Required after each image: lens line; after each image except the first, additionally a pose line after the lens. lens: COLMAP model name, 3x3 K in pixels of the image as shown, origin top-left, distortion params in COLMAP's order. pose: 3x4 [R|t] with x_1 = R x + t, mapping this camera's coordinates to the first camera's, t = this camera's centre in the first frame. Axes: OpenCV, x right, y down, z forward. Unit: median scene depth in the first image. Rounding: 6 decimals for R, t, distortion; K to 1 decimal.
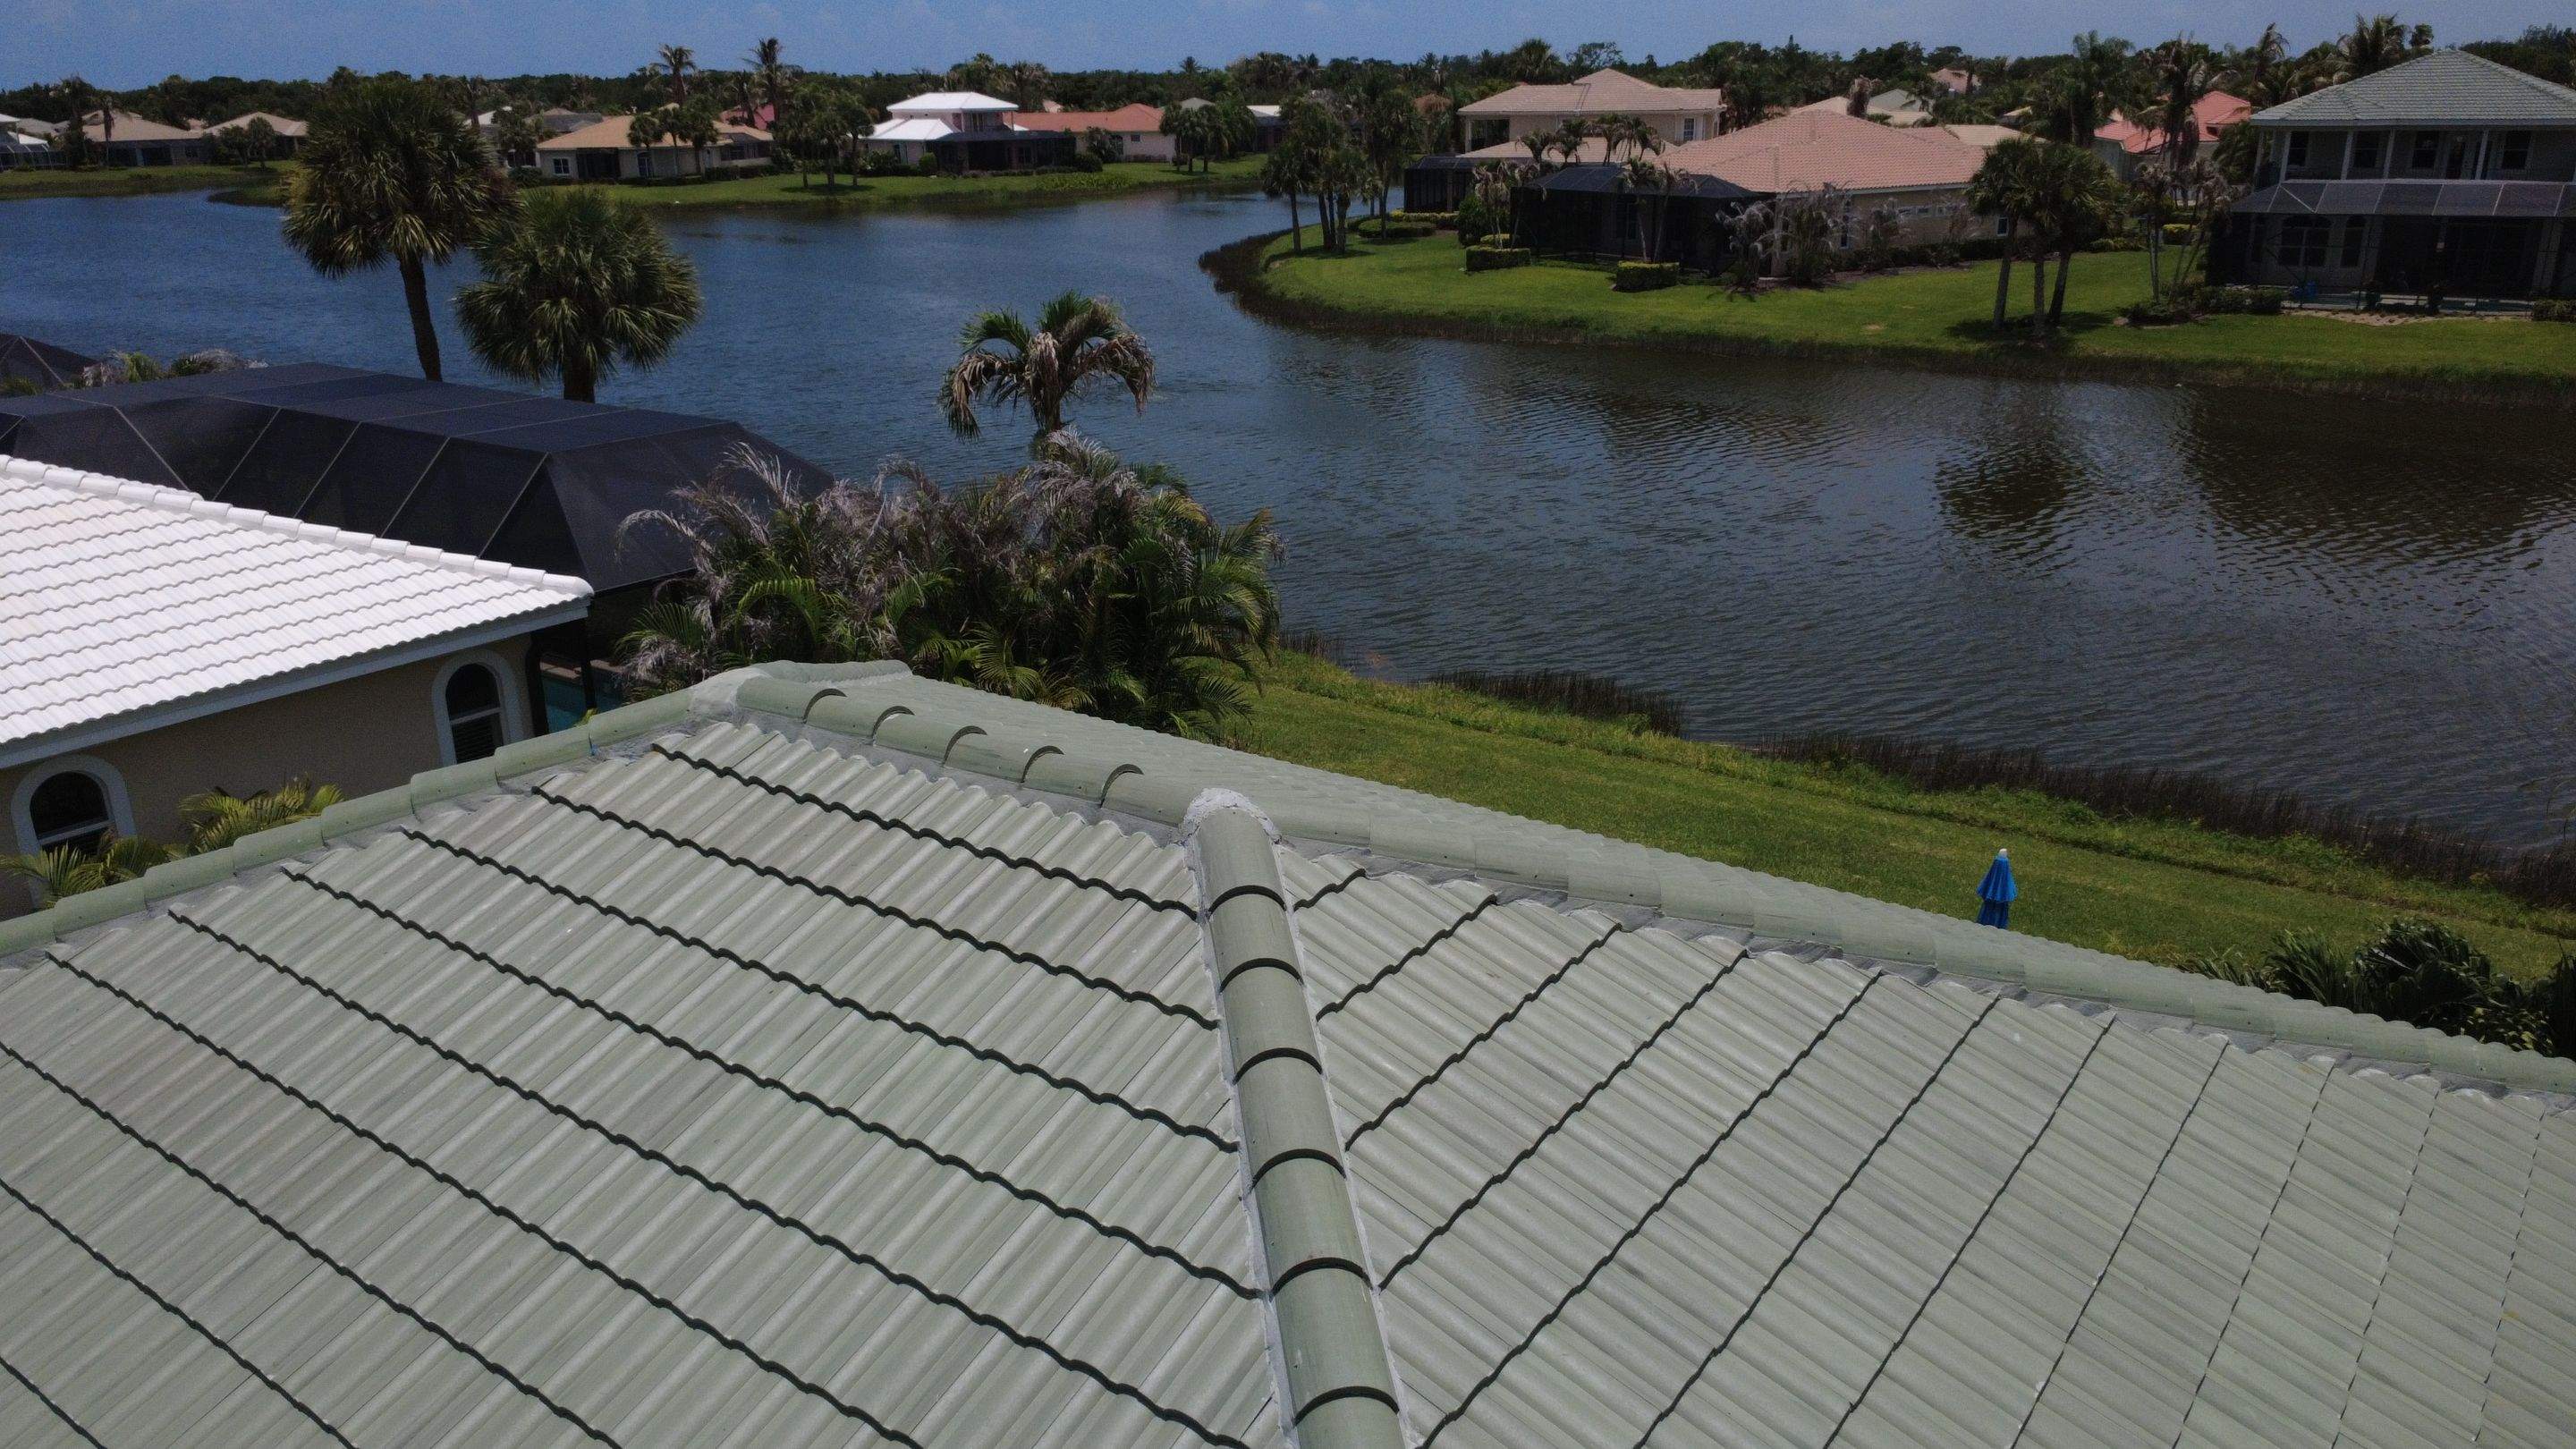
lens RADIAL K [[1888.5, 0, 1285.2], [0, 1888.5, 727.0], [0, 0, 1]] dist [-0.003652, -0.002964]
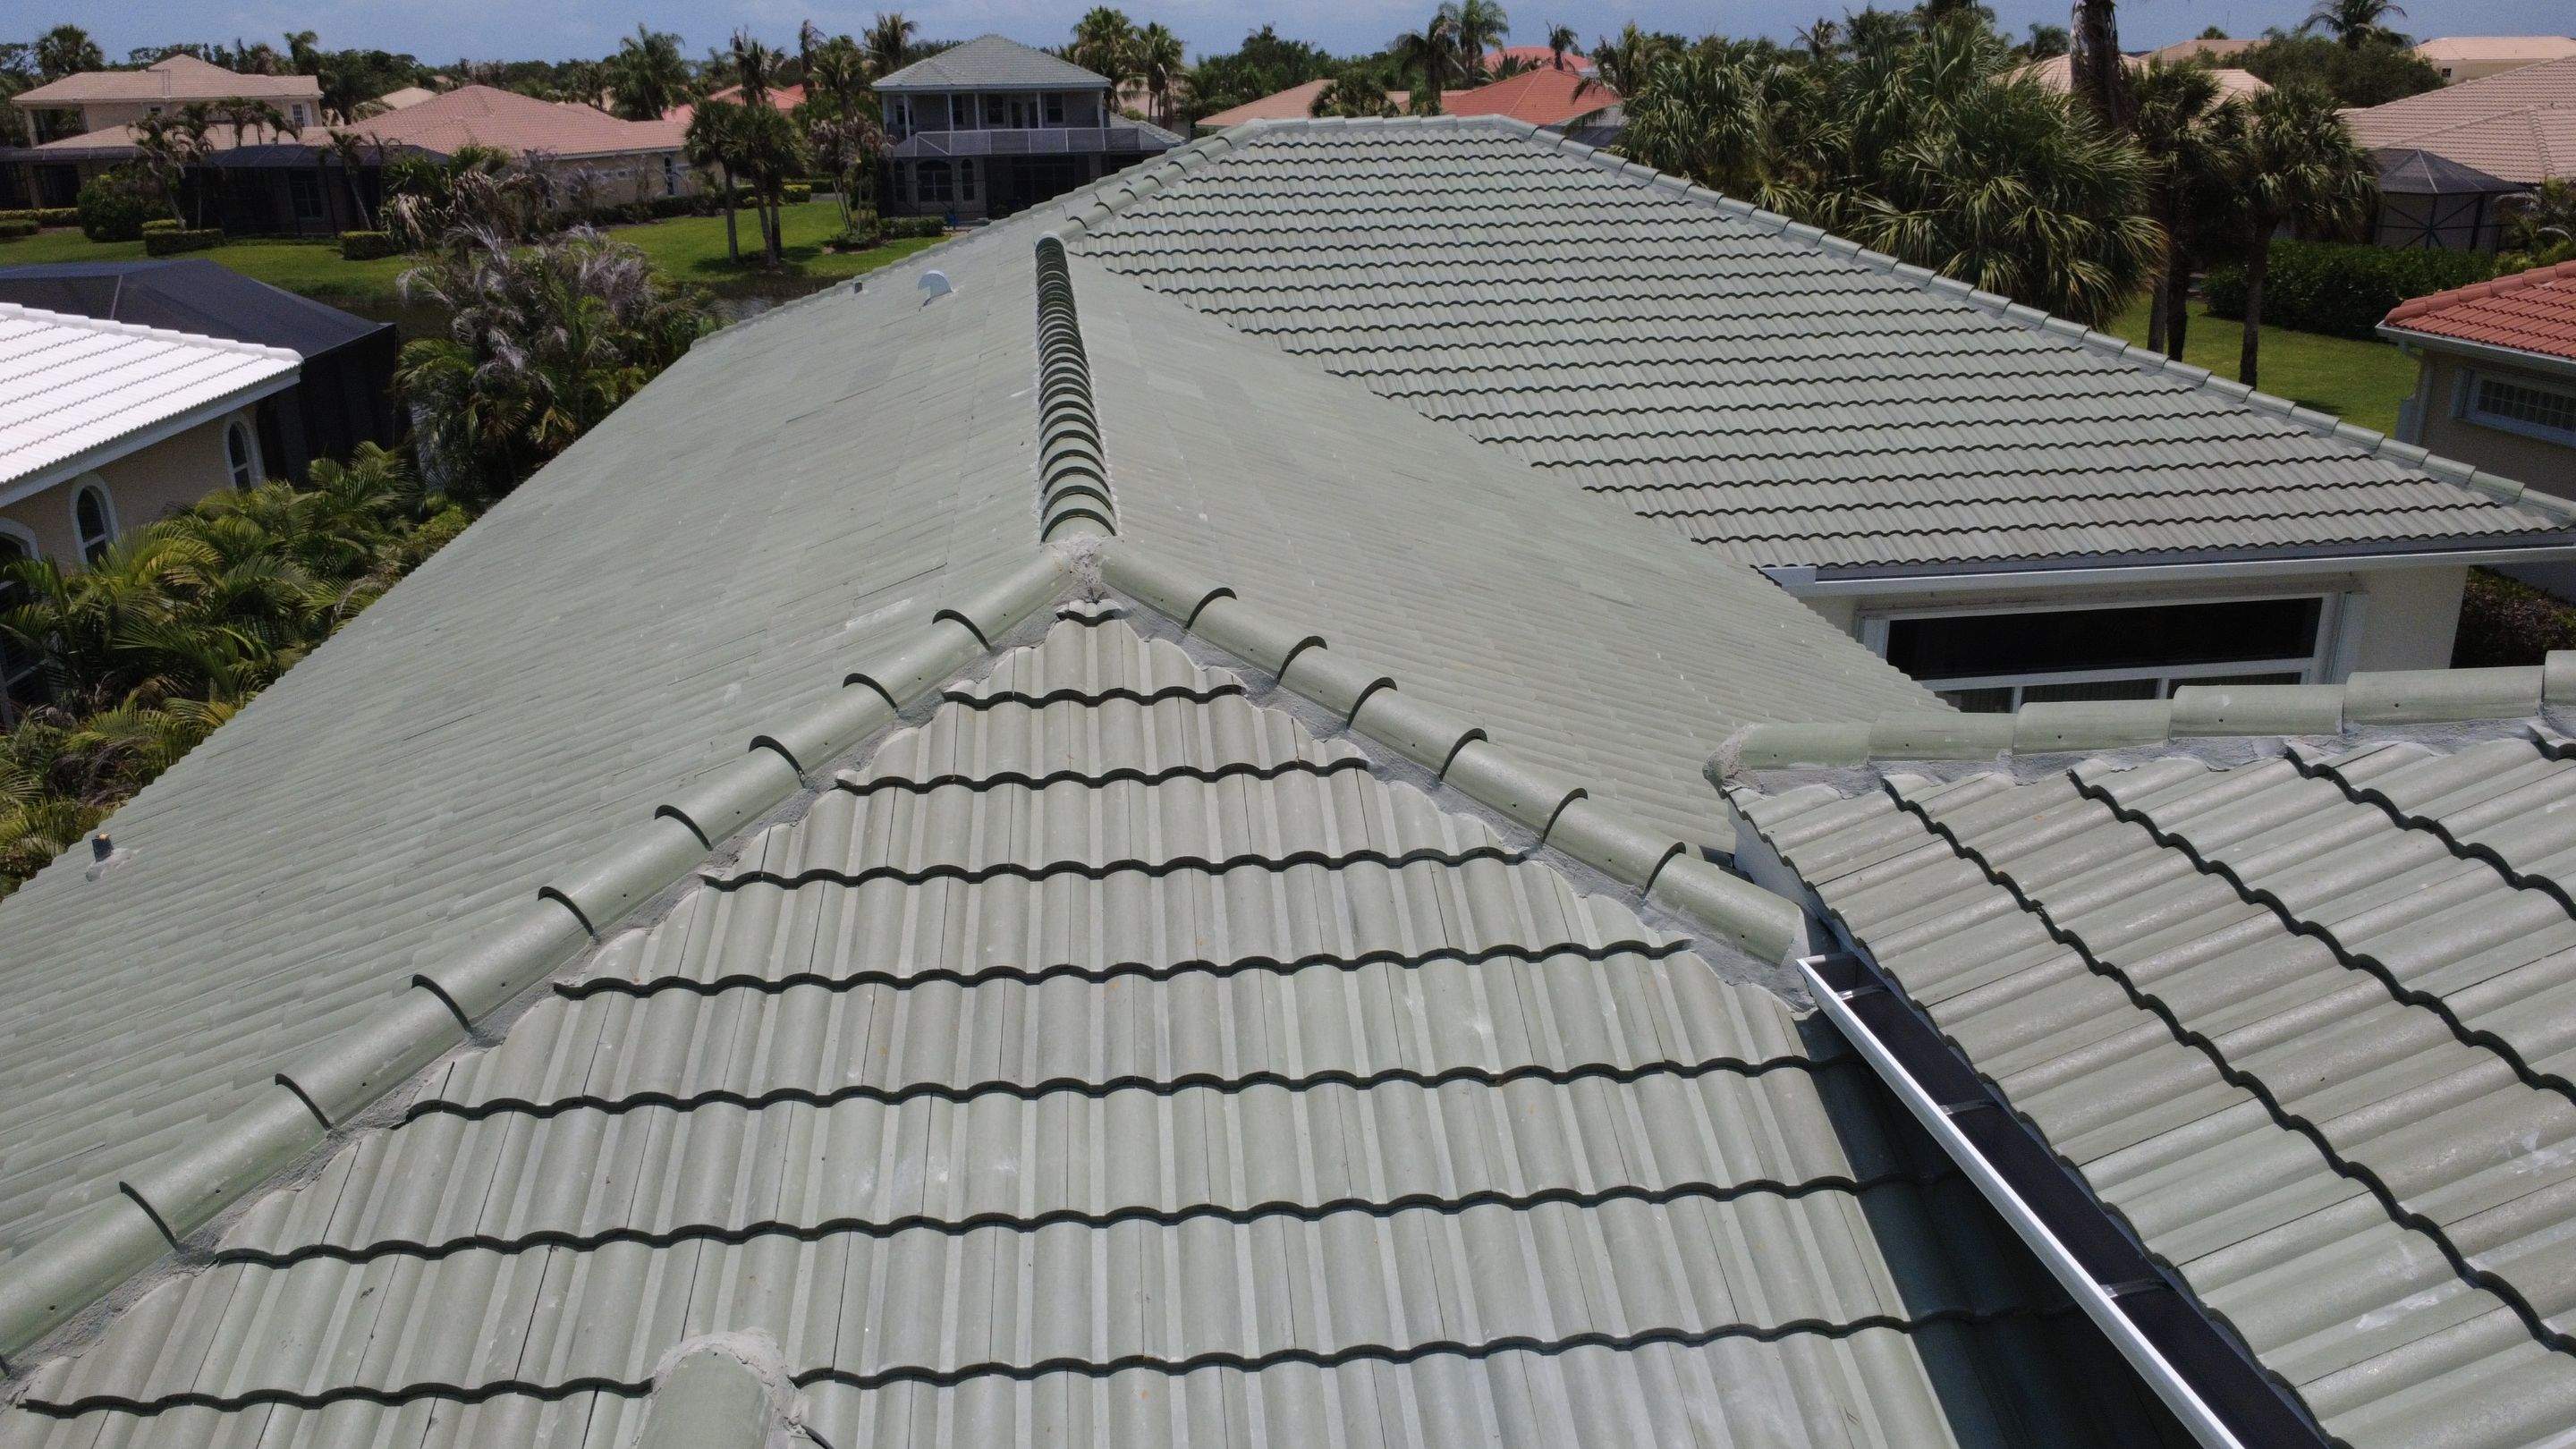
lens RADIAL K [[1888.5, 0, 1285.2], [0, 1888.5, 727.0], [0, 0, 1]] dist [-0.003652, -0.002964]
pose [[0.726360, -0.220522, 0.650977, -0.176156], [0.225568, 0.971156, 0.077297, 0.048296], [-0.649246, 0.090694, 0.755152, -0.070780]]
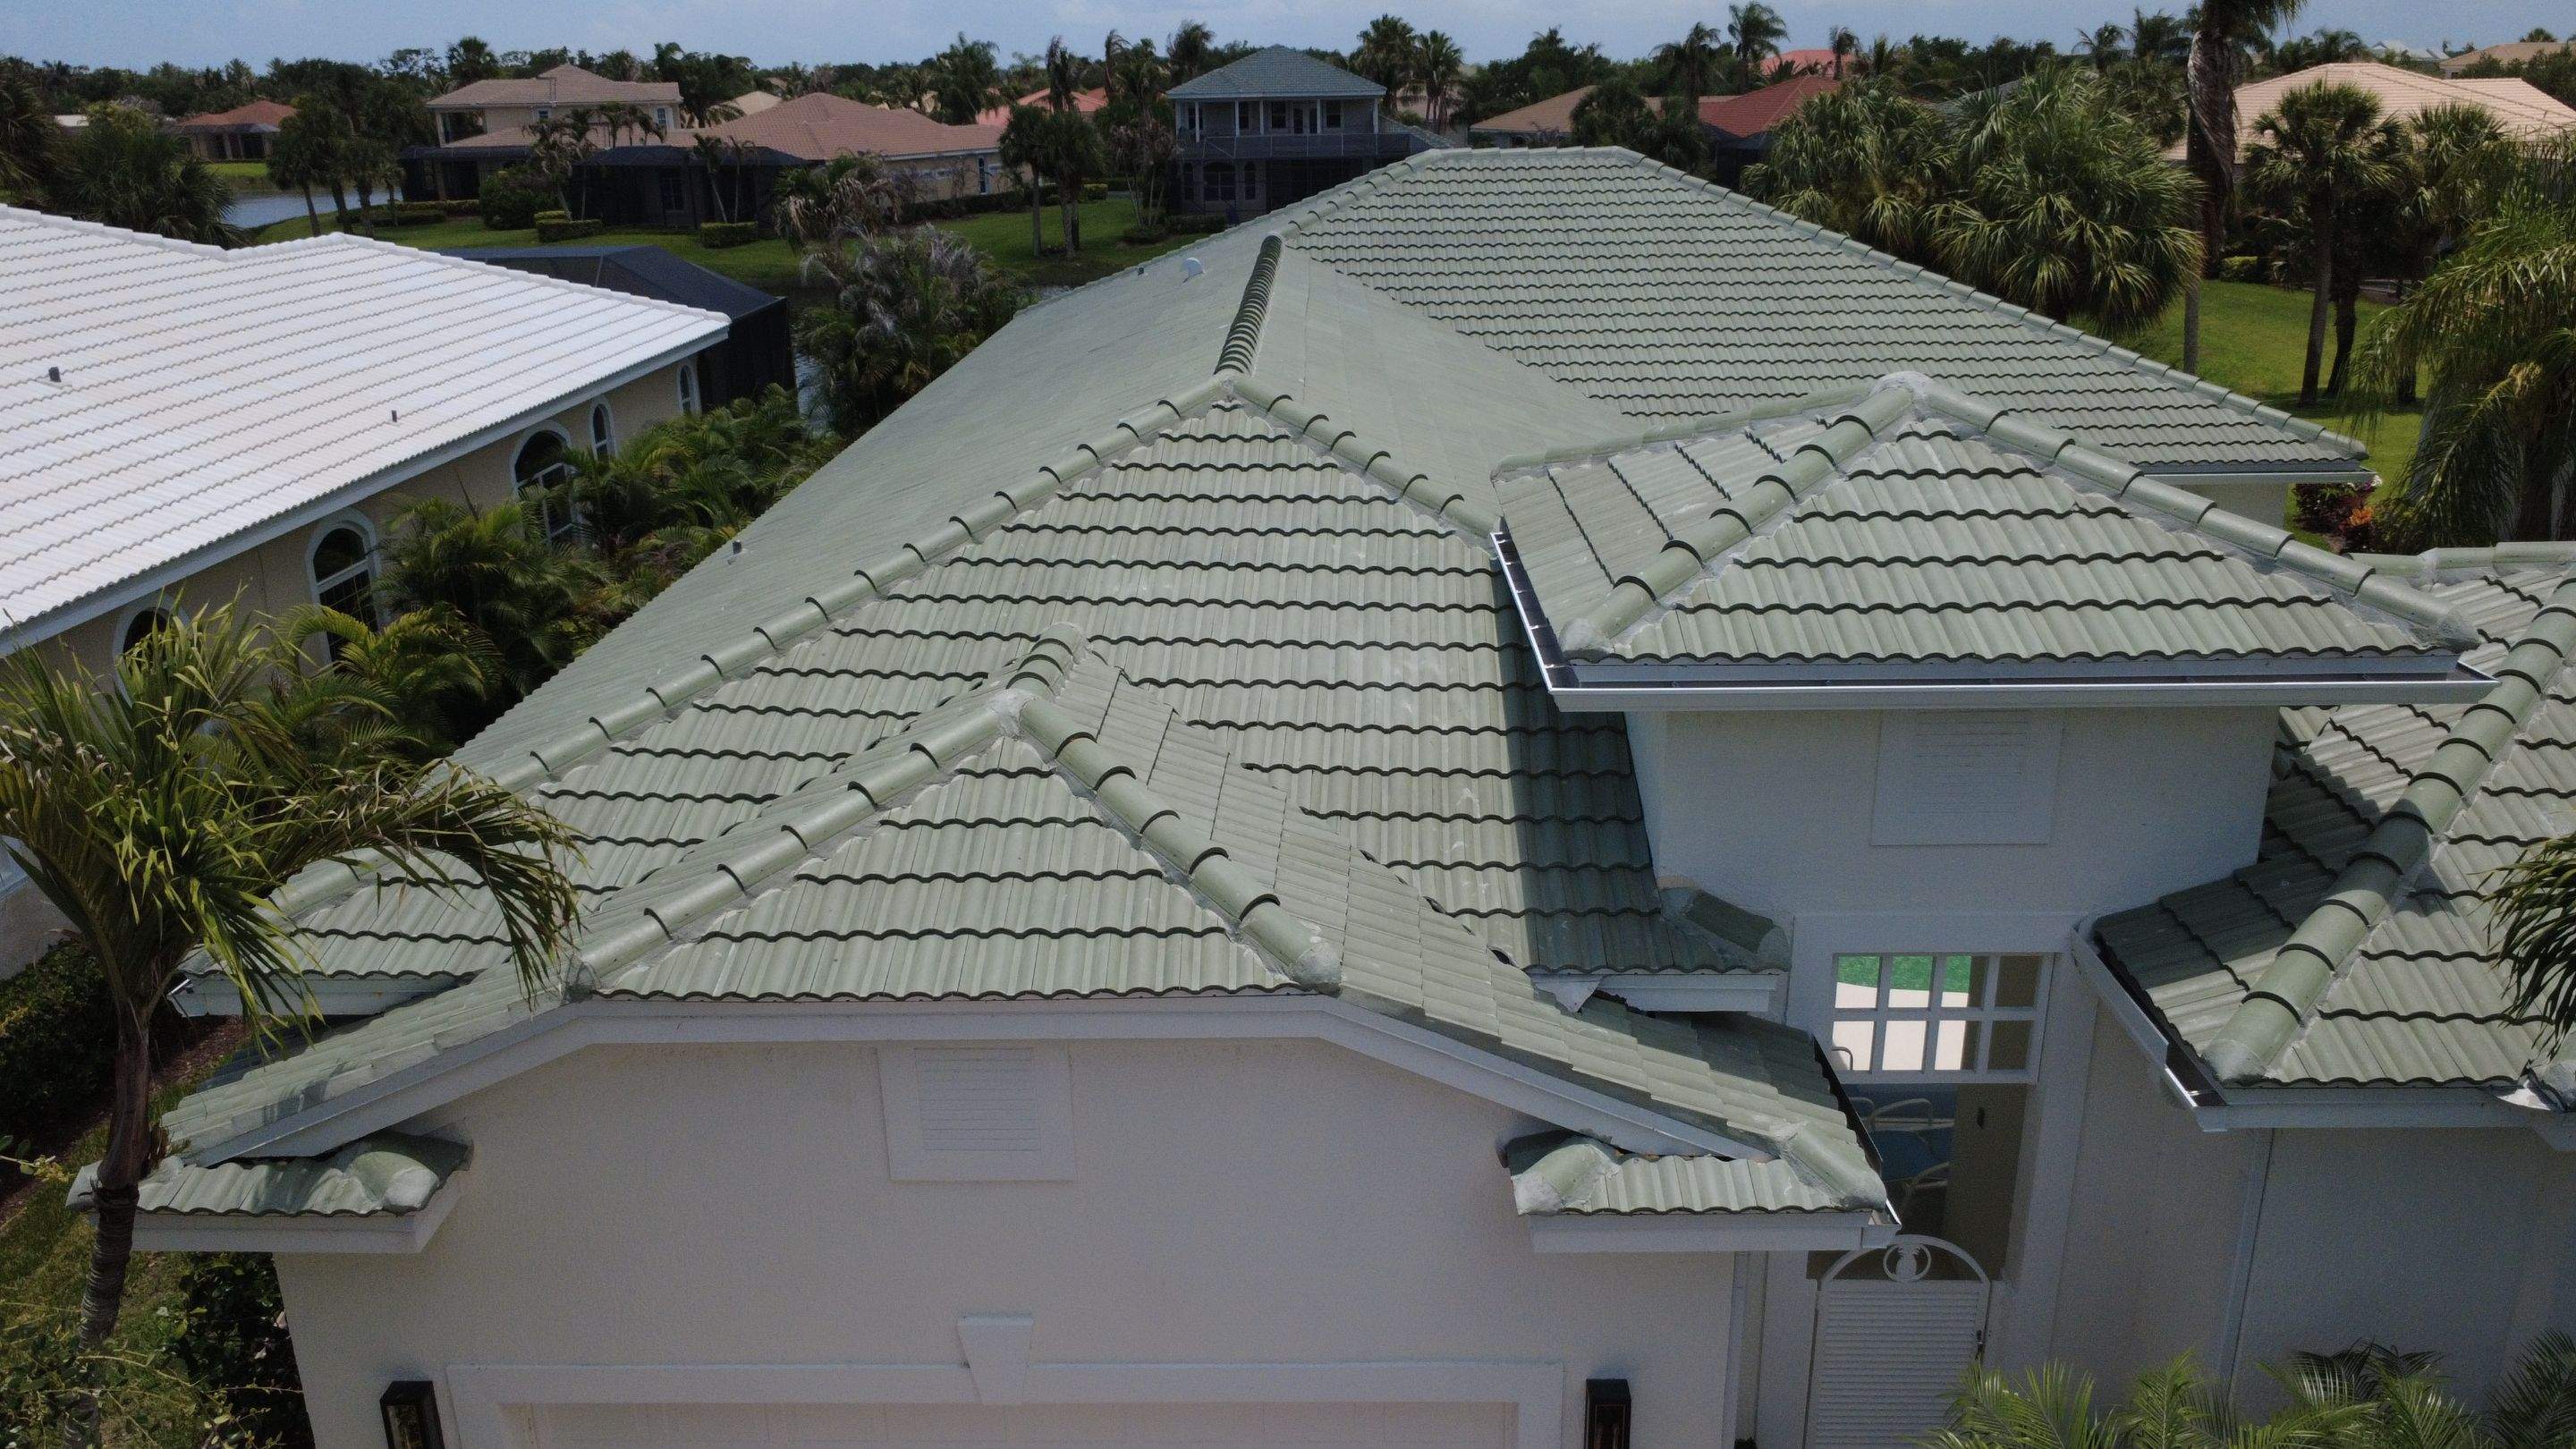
lens RADIAL K [[1888.5, 0, 1285.2], [0, 1888.5, 727.0], [0, 0, 1]] dist [-0.003652, -0.002964]
pose [[0.819128, -0.185158, 0.542905, -0.216357], [0.189046, 0.980732, 0.049249, 0.065492], [-0.541563, 0.062293, 0.838349, -0.138297]]
